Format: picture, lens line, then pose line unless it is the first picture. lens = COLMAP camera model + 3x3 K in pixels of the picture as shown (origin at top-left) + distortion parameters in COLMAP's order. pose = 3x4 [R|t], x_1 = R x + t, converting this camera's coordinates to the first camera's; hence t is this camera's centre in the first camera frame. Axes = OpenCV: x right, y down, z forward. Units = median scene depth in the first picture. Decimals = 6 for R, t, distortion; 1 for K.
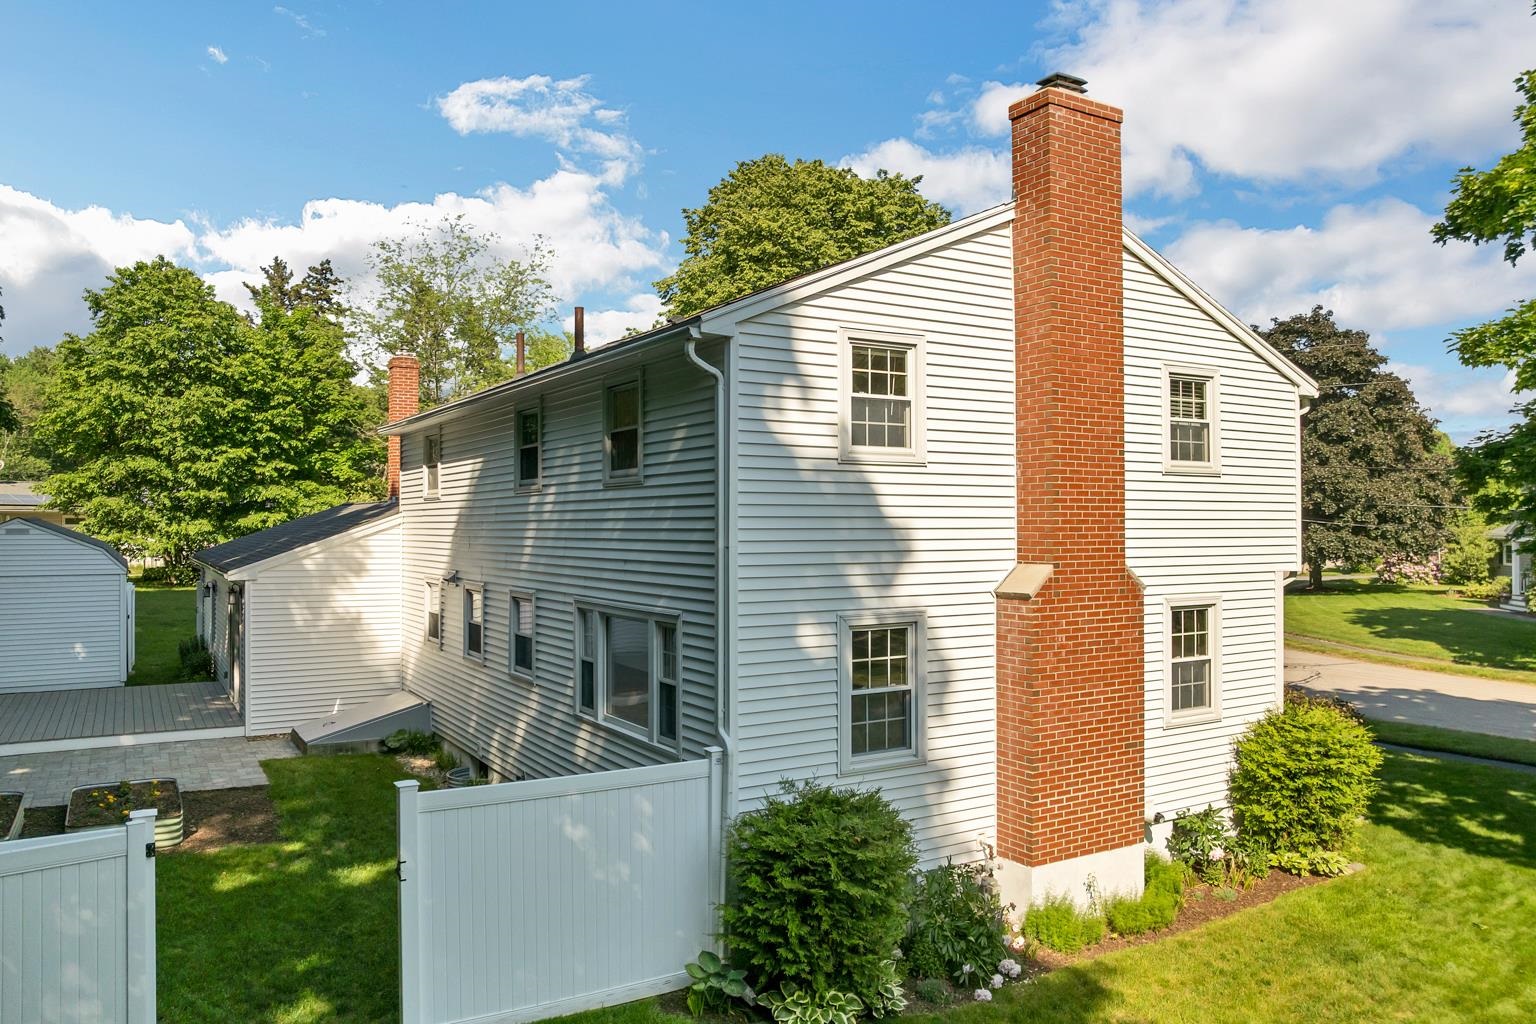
lens RADIAL K [[1114.2, 0, 768.0], [0, 1114.2, 512.0], [0, 0, 1]] dist [-0.039735, 0.000371]
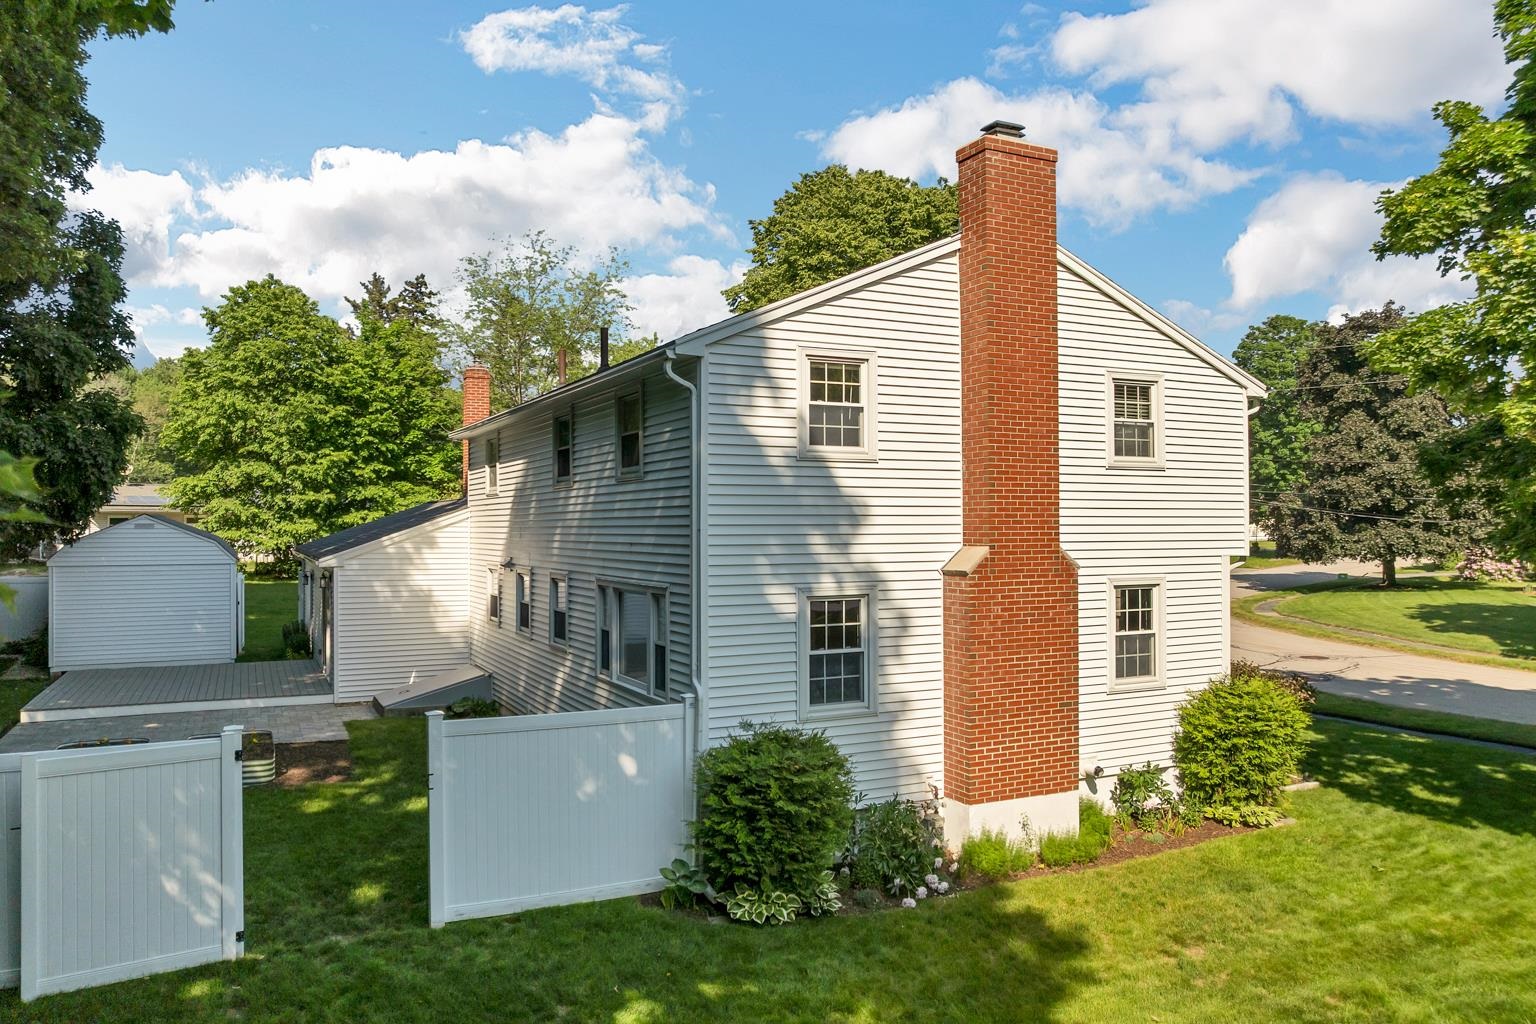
lens RADIAL K [[1114.2, 0, 768.0], [0, 1114.2, 512.0], [0, 0, 1]] dist [-0.039735, 0.000371]
pose [[0.996326, -0.002761, -0.085595, 0.095868], [0.002745, 0.999996, -0.000302, 0.008581], [0.085596, 0.000066, 0.996330, -0.138081]]
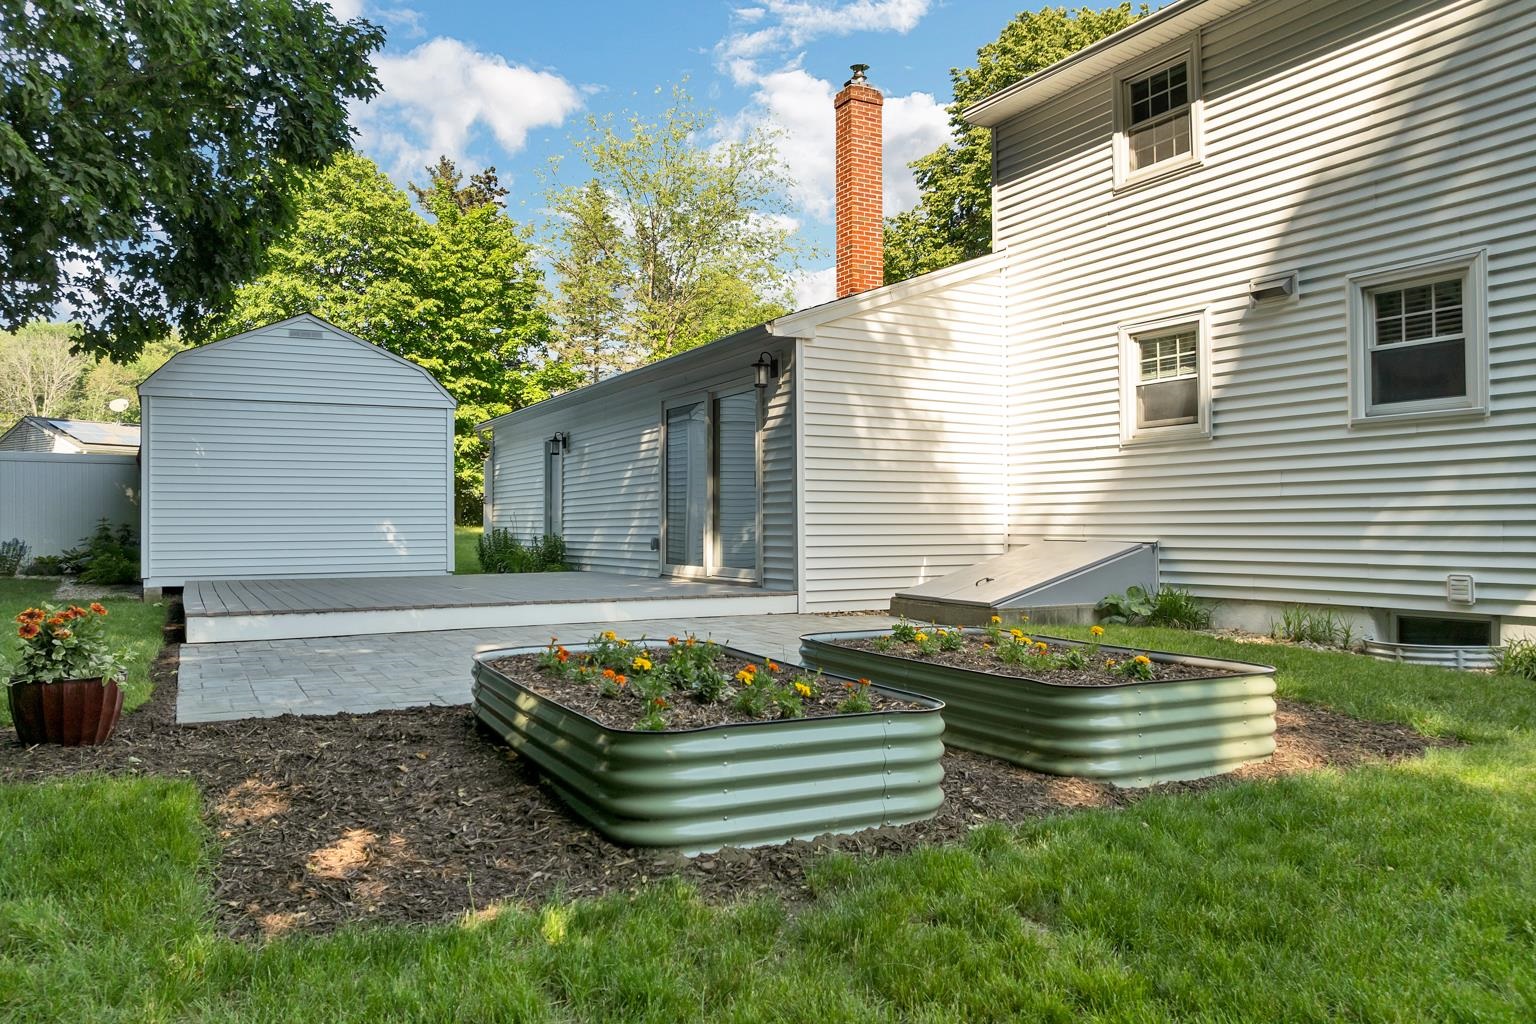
lens RADIAL K [[1114.2, 0, 768.0], [0, 1114.2, 512.0], [0, 0, 1]] dist [-0.039735, 0.000371]
pose [[0.999154, -0.005493, -0.040760, -0.597080], [0.005383, 0.999982, -0.002814, 0.196168], [0.040775, 0.002592, 0.999165, 0.550506]]
